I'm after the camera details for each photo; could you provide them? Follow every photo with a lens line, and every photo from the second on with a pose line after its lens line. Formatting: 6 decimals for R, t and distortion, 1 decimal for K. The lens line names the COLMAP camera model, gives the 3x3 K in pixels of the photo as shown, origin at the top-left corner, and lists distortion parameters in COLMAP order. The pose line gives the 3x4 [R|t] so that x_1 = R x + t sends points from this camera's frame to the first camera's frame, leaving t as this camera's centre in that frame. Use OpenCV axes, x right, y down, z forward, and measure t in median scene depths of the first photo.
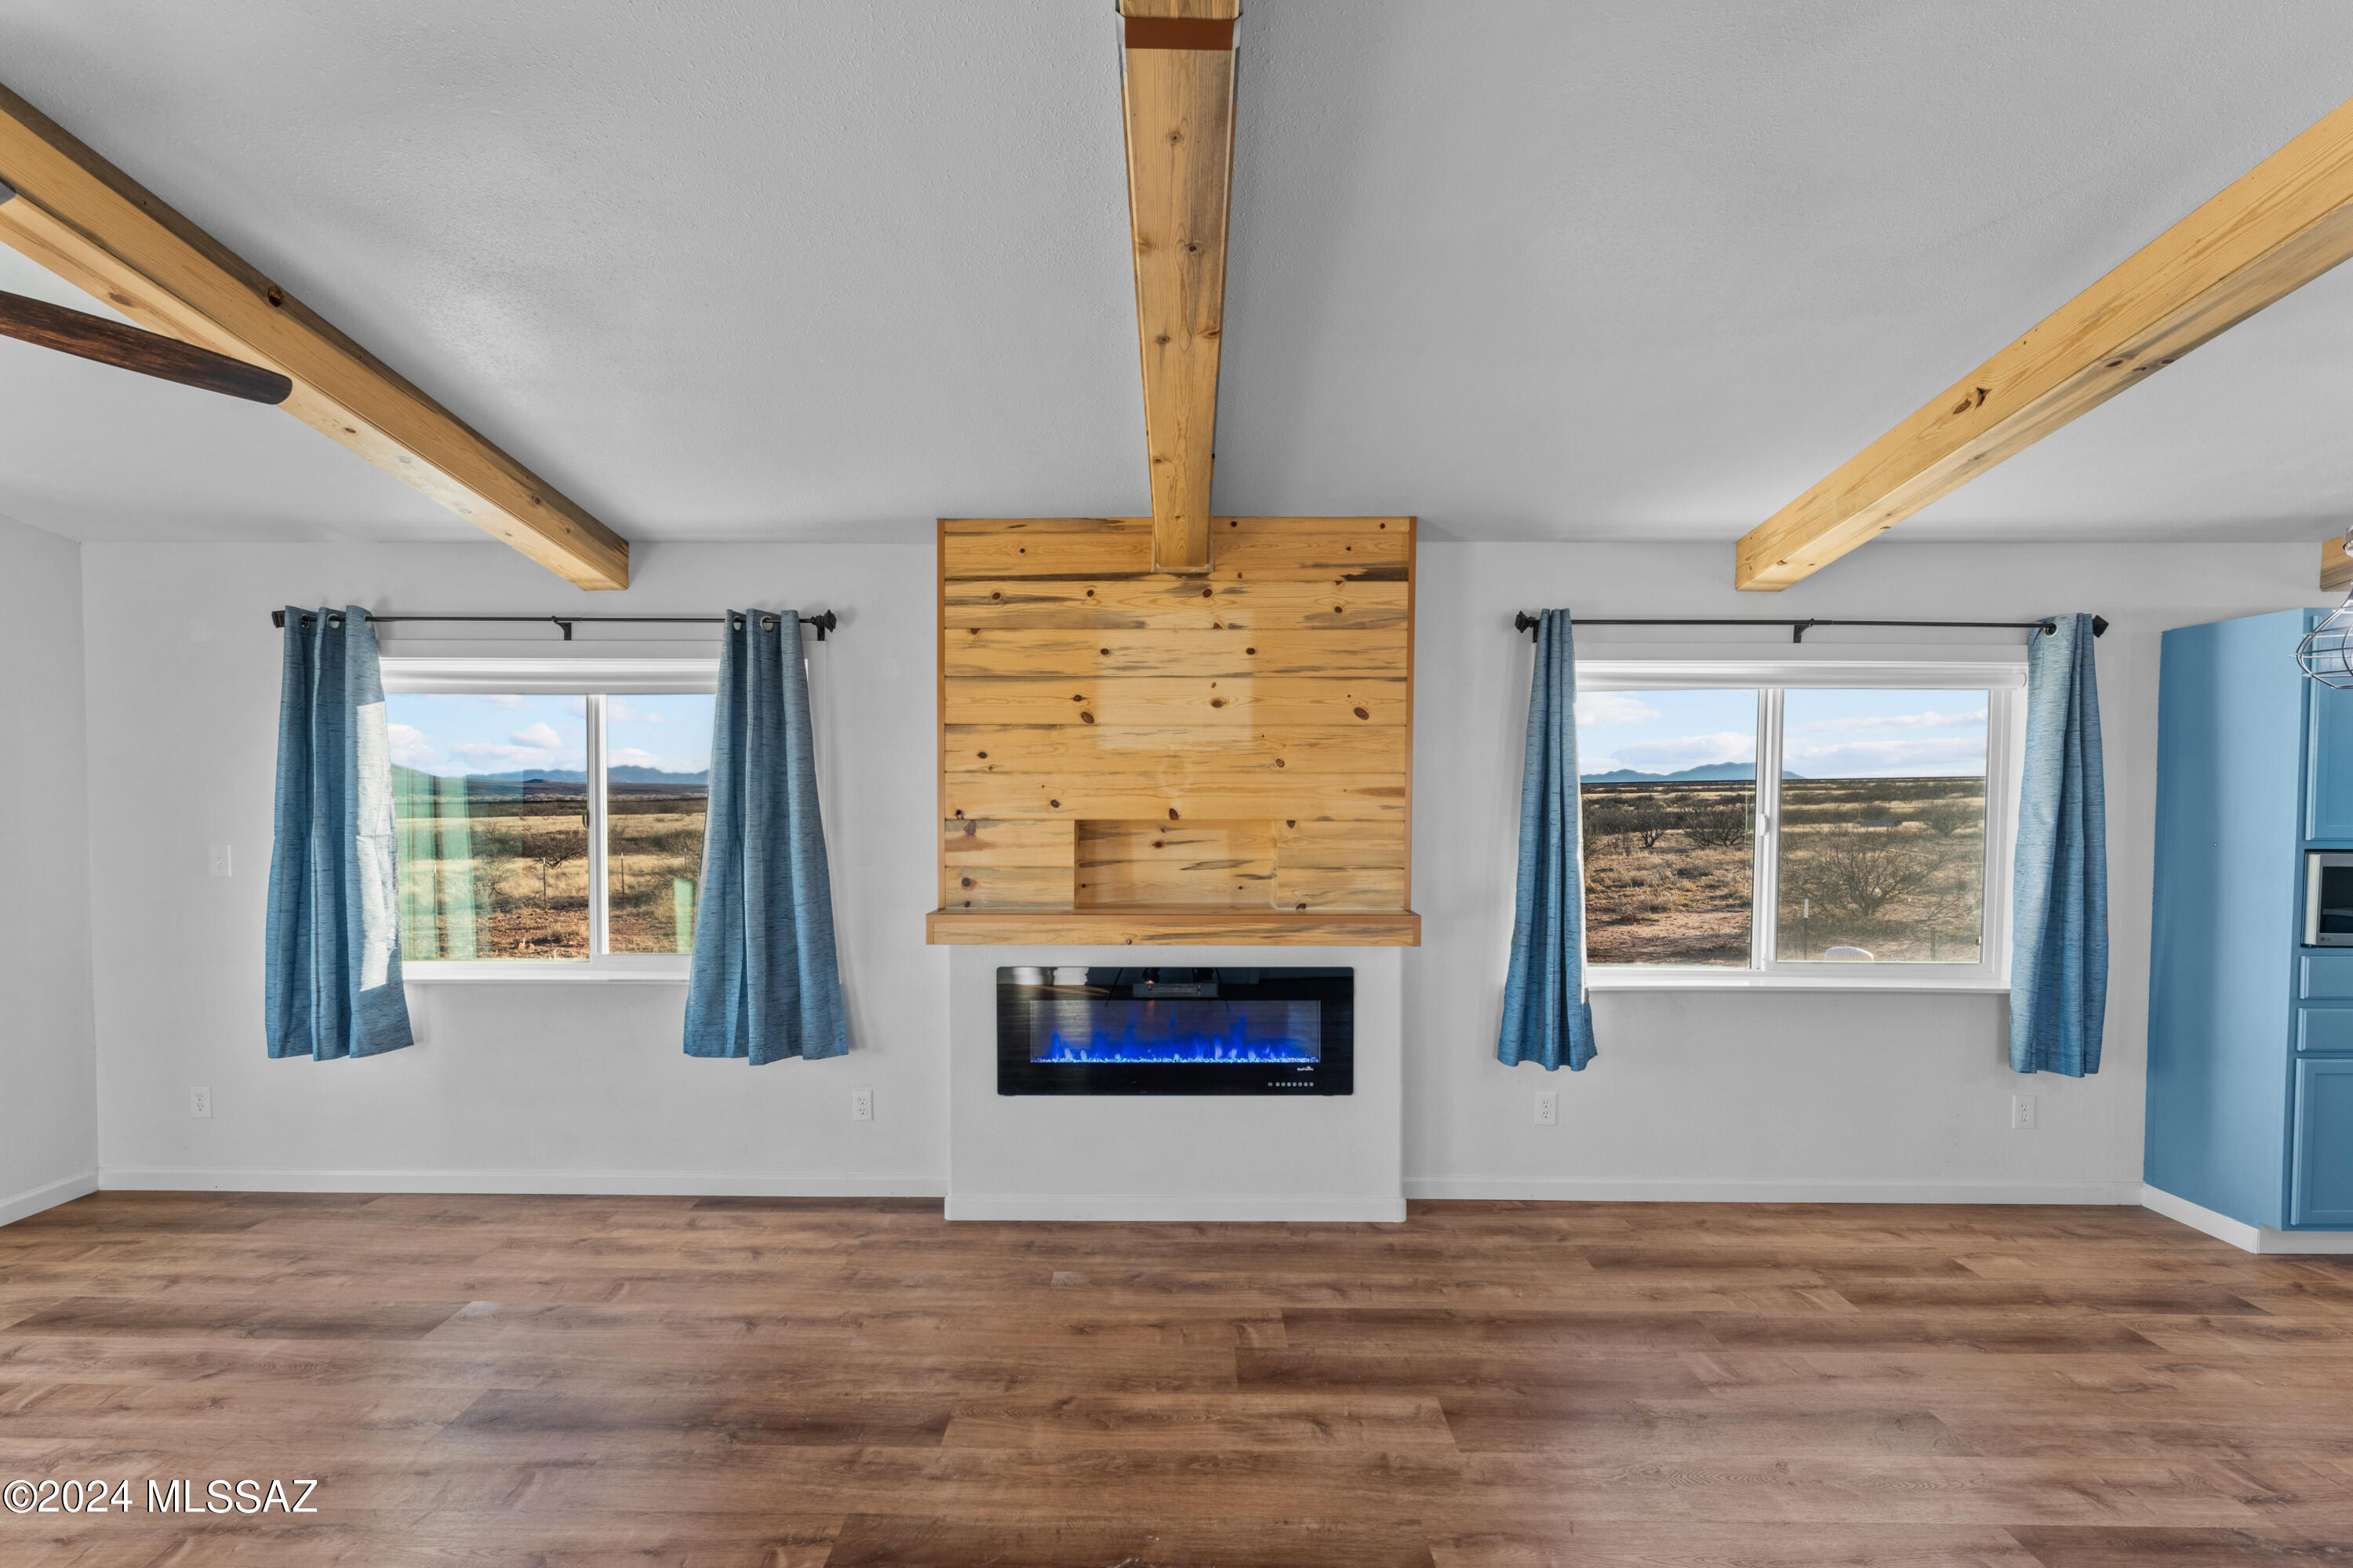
lens RADIAL K [[1023.3, 0, 1171.0], [0, 1023.3, 821.0], [0, 0, 1]] dist [-0.002372, 0.000056]
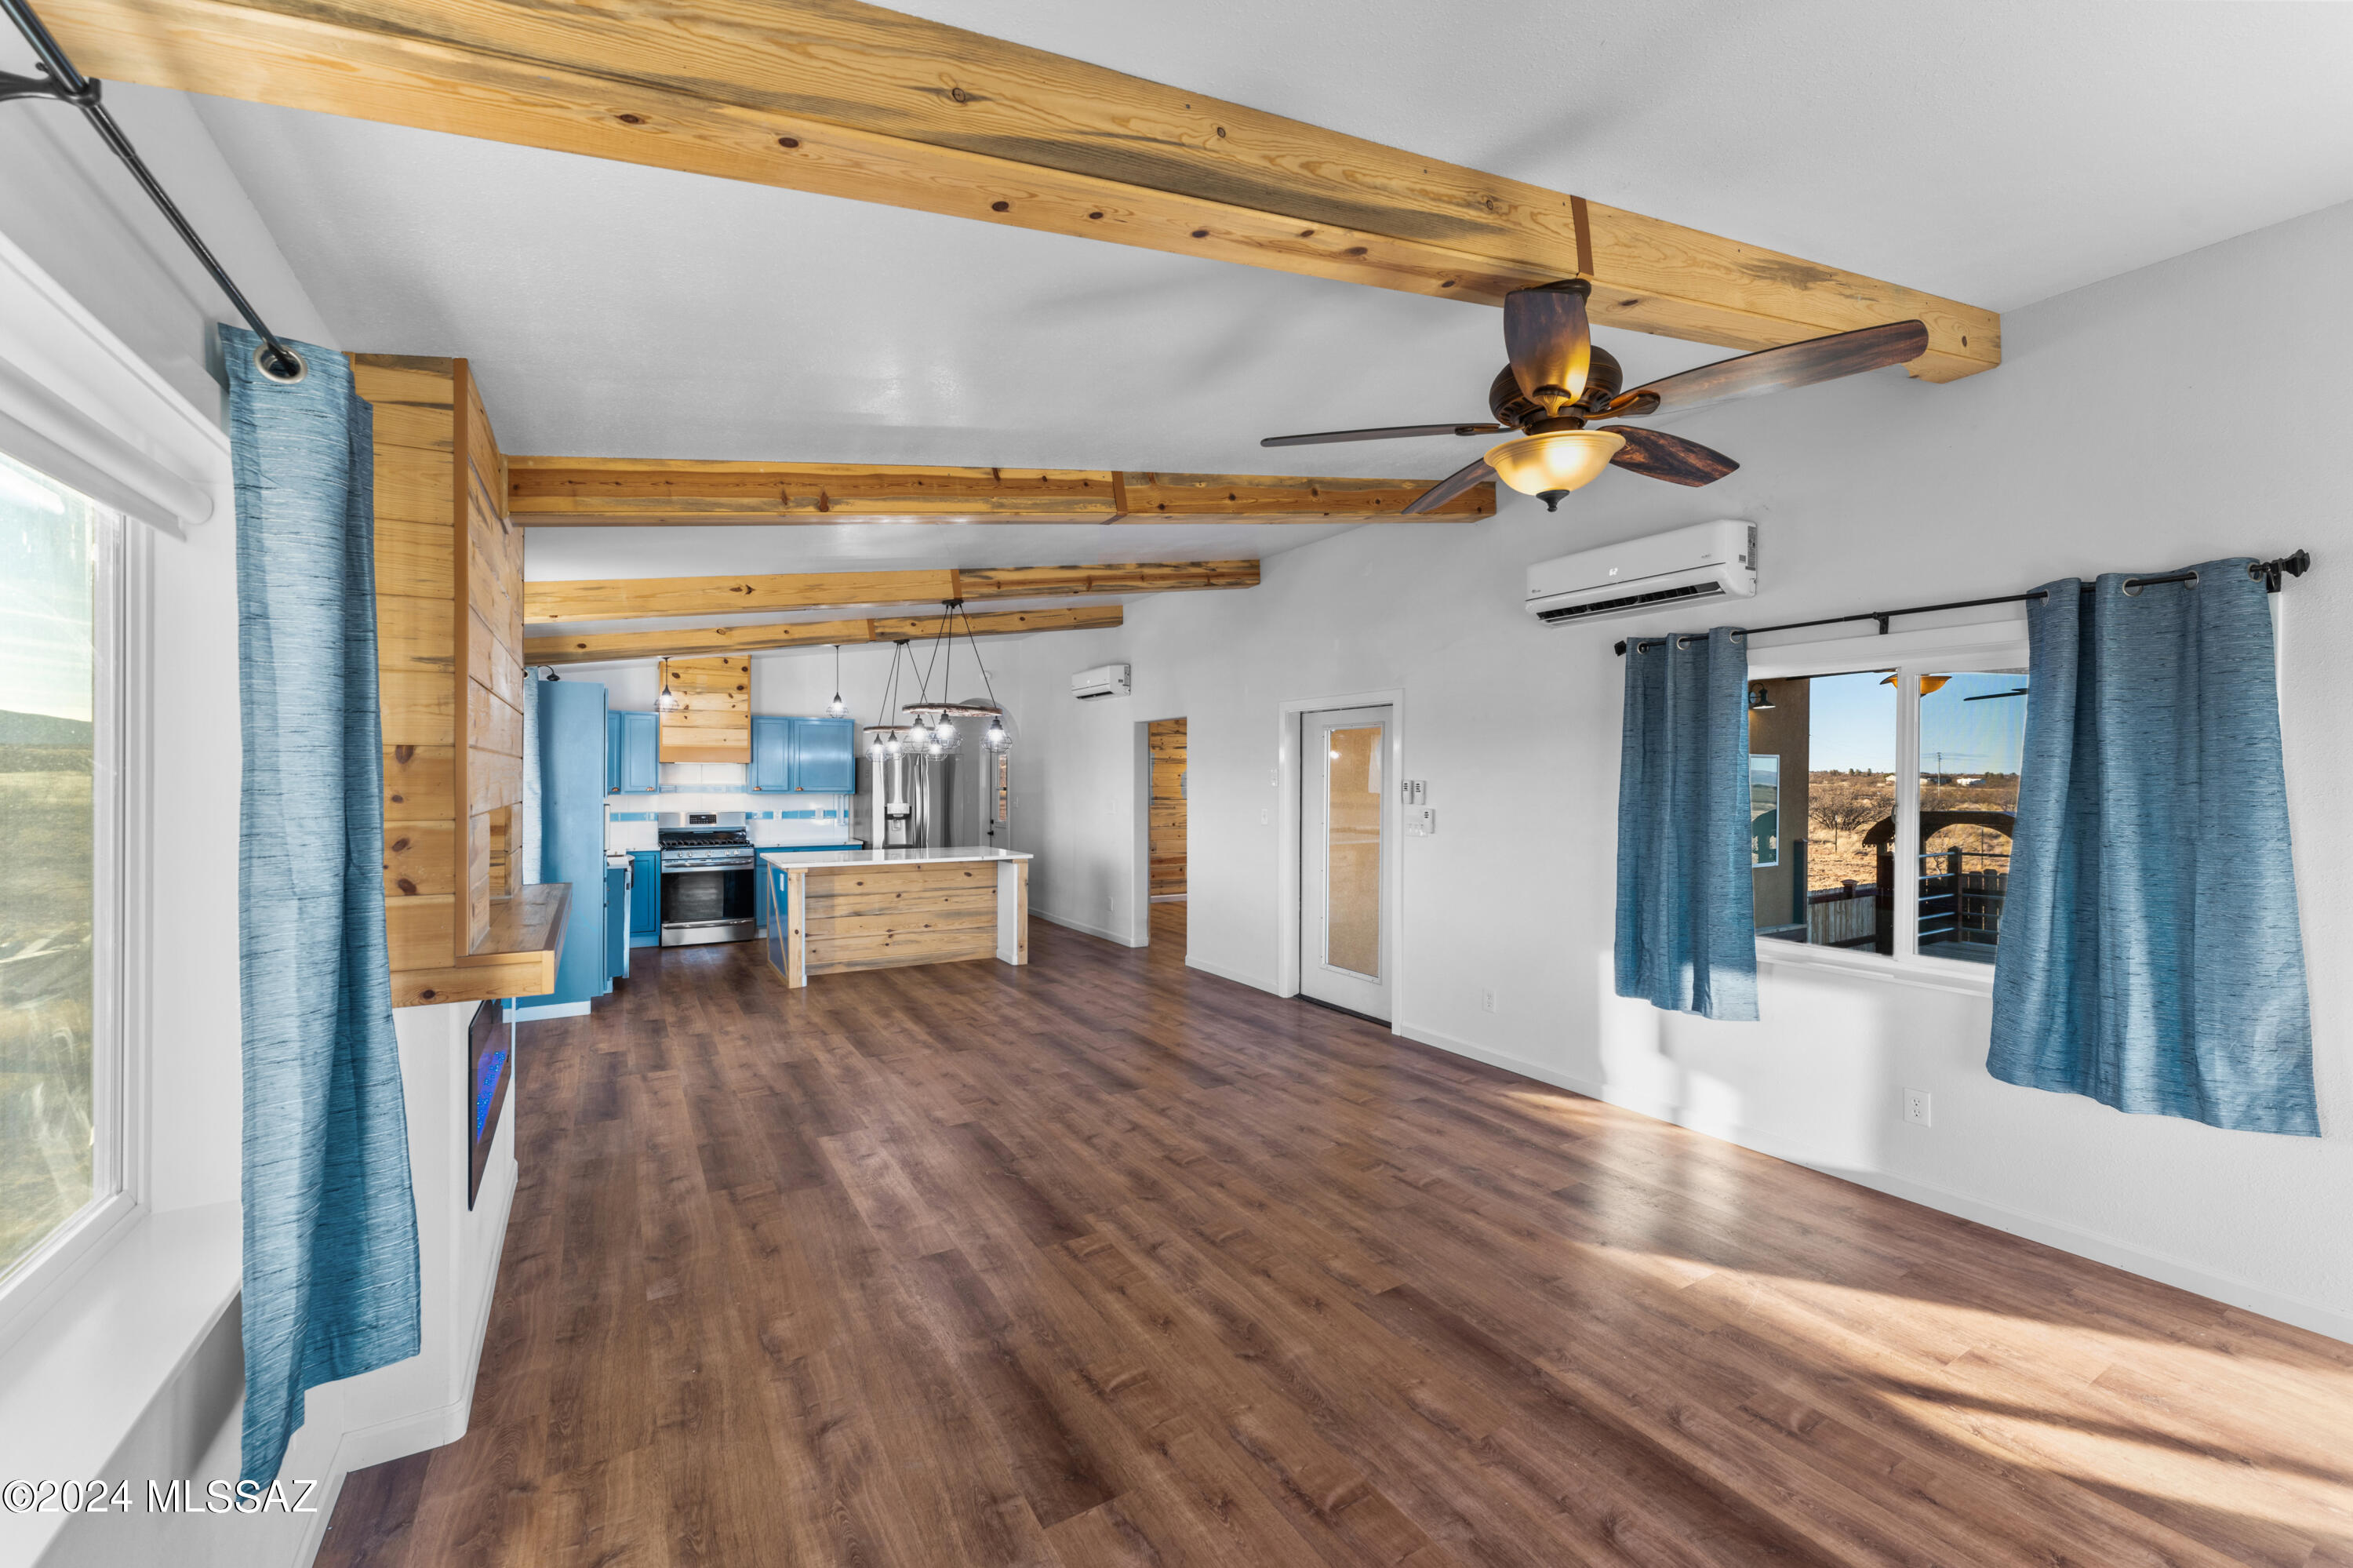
lens RADIAL K [[947.4, 0, 1176.5], [0, 947.4, 784.0], [0, 0, 1]] dist [-0.000625, -0.000082]
pose [[-0.529580, -0.009244, 0.848210, -0.983006], [0.018518, 0.999576, 0.022456, -0.028412], [-0.848058, 0.027599, -0.529184, 0.942258]]
